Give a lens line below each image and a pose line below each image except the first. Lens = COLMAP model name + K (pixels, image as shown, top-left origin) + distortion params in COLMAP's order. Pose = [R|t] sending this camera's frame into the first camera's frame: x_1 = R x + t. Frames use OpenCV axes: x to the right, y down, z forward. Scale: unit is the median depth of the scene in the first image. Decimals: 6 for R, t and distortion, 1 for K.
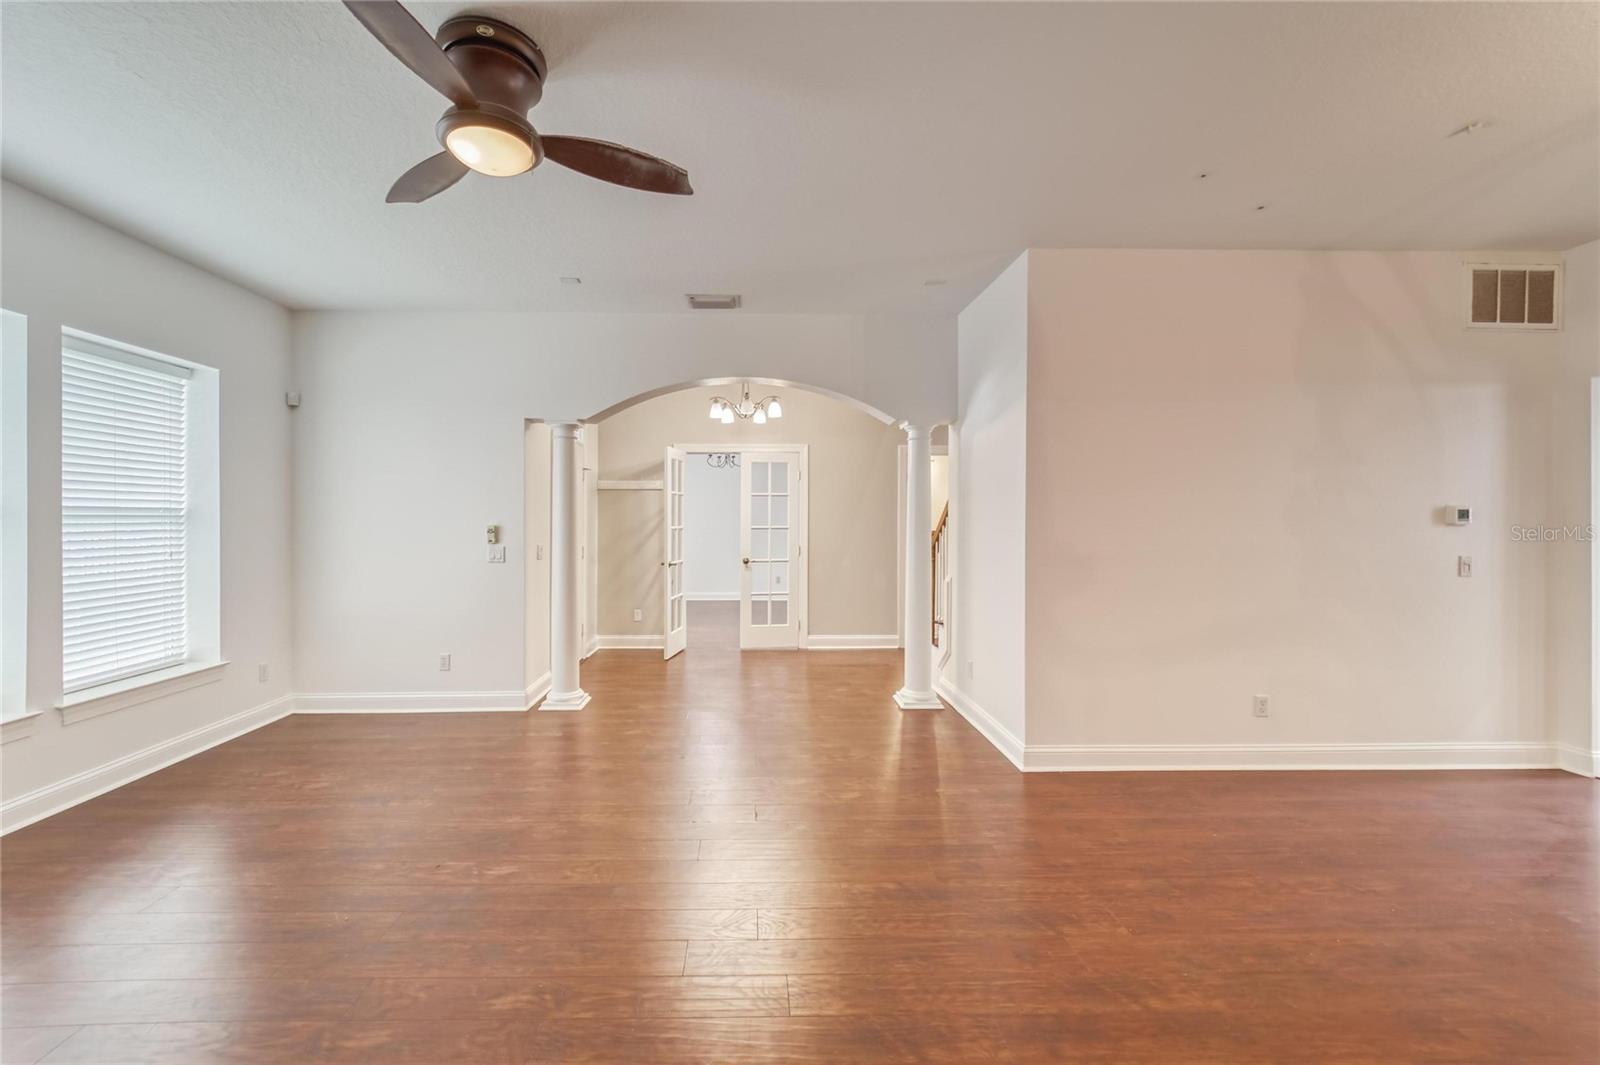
lens RADIAL K [[636.6, 0, 791.1], [0, 636.6, 525.3], [0, 0, 1]] dist [-0.003252, 0.000668]
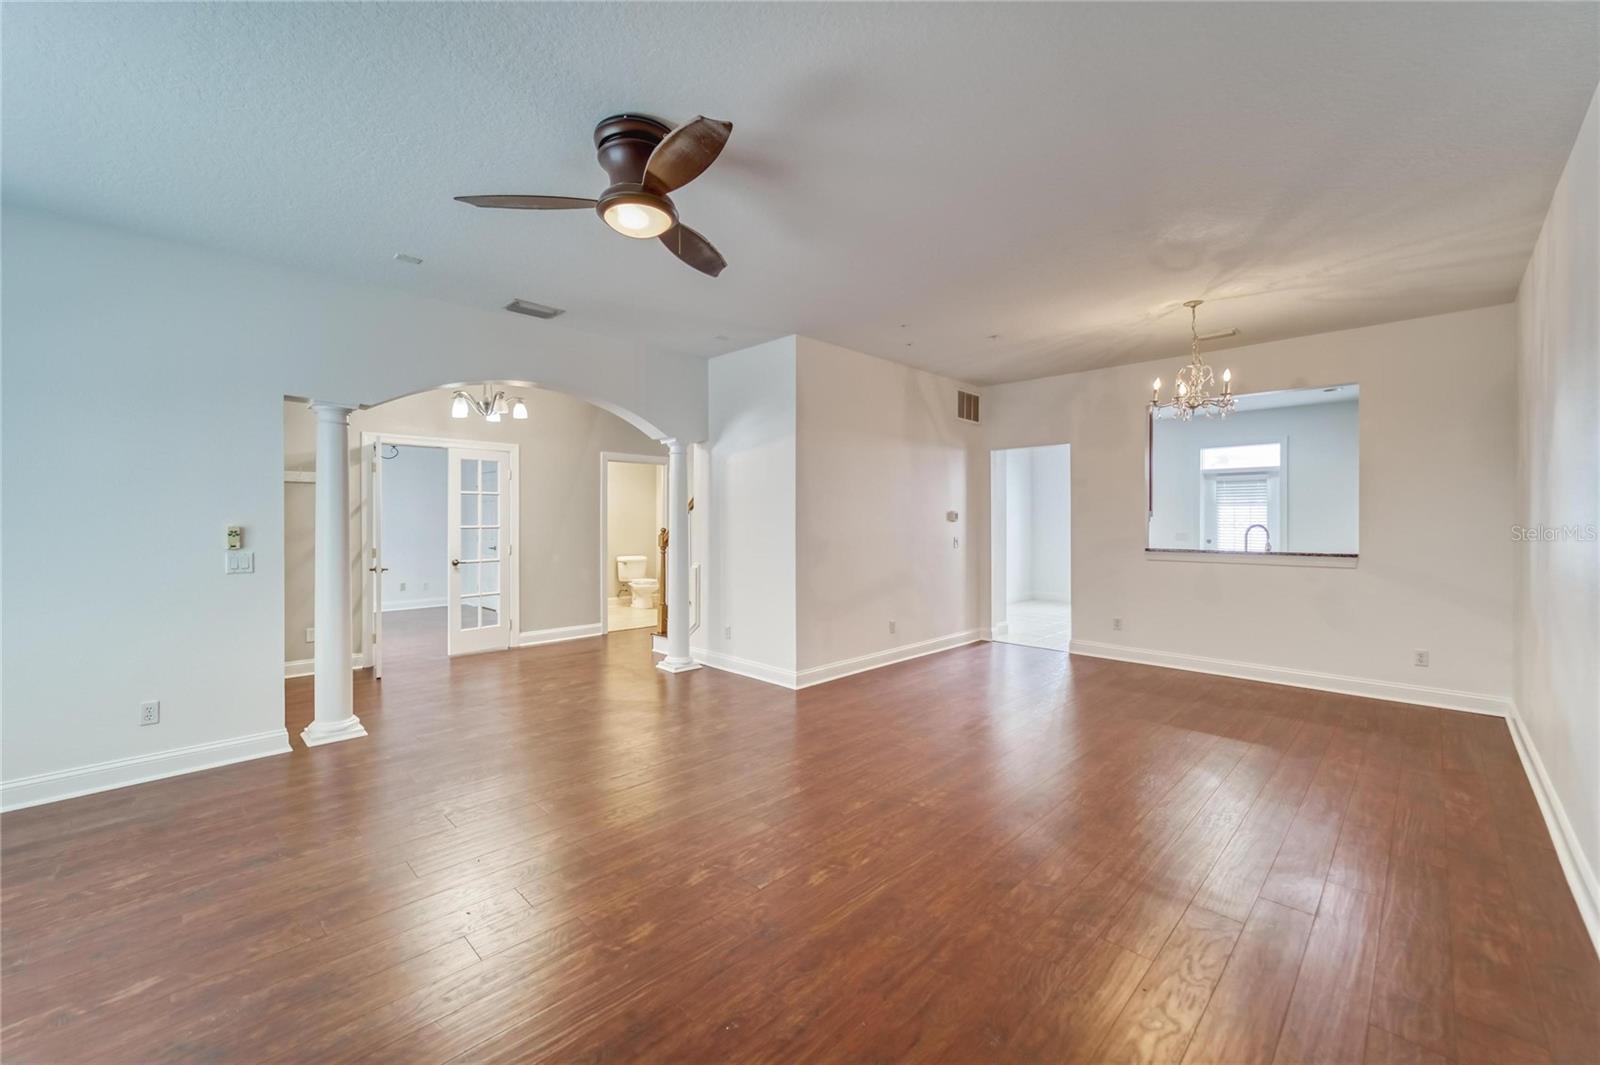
lens RADIAL K [[636.6, 0, 794.6], [0, 636.6, 530.5], [0, 0, 1]] dist [-0.003252, 0.000668]
pose [[0.718339, -0.013233, 0.695568, -0.518225], [0.007077, 0.999906, 0.011715, 0.000885], [-0.695658, -0.003492, 0.718365, -0.044503]]
